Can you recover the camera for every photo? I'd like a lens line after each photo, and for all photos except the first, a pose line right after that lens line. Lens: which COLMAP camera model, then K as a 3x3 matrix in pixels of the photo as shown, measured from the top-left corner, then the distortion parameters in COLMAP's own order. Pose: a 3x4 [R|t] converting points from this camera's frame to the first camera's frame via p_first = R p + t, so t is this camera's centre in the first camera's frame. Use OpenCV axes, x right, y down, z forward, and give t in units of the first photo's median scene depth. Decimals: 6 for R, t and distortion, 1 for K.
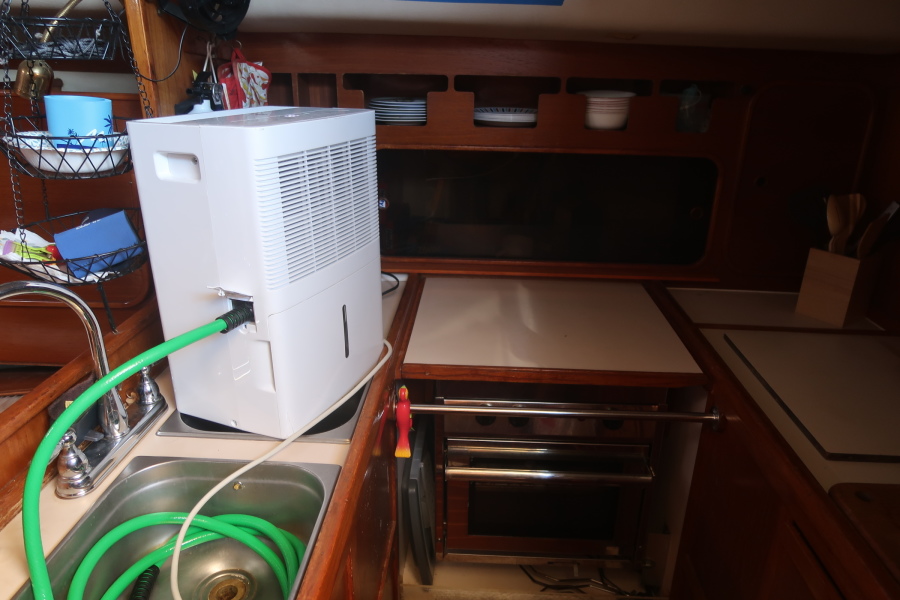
lens RADIAL K [[622.6, 0, 450.0], [0, 622.6, 299.8], [0, 0, 1]] dist [-0.029313, 0.013692]
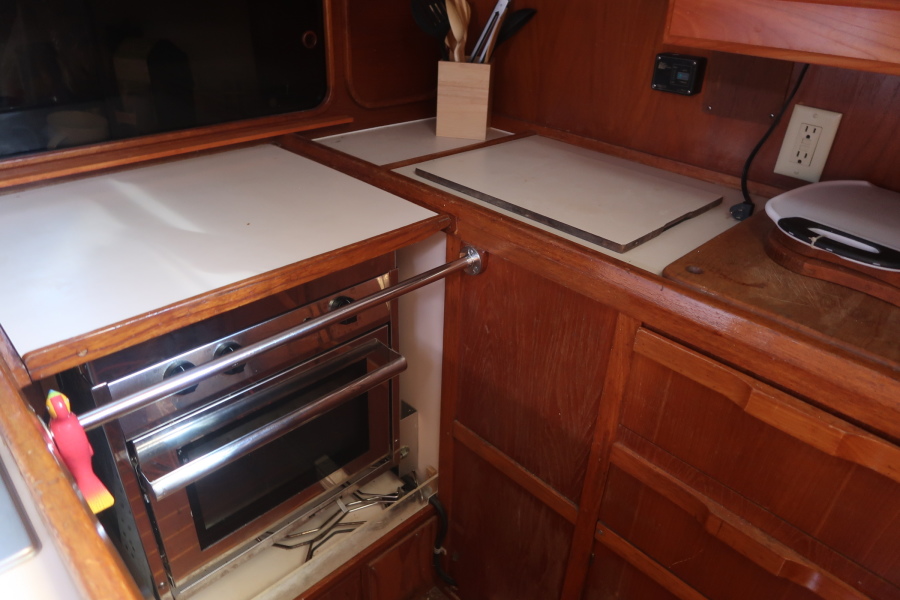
lens RADIAL K [[622.6, 0, 451.3], [0, 622.6, 300.6], [0, 0, 1]] dist [-0.029313, 0.013692]
pose [[0.677303, -0.357444, 0.643035, -0.129042], [0.244445, 0.933721, 0.261555, 0.012591], [-0.693907, -0.019965, 0.719788, 0.343618]]
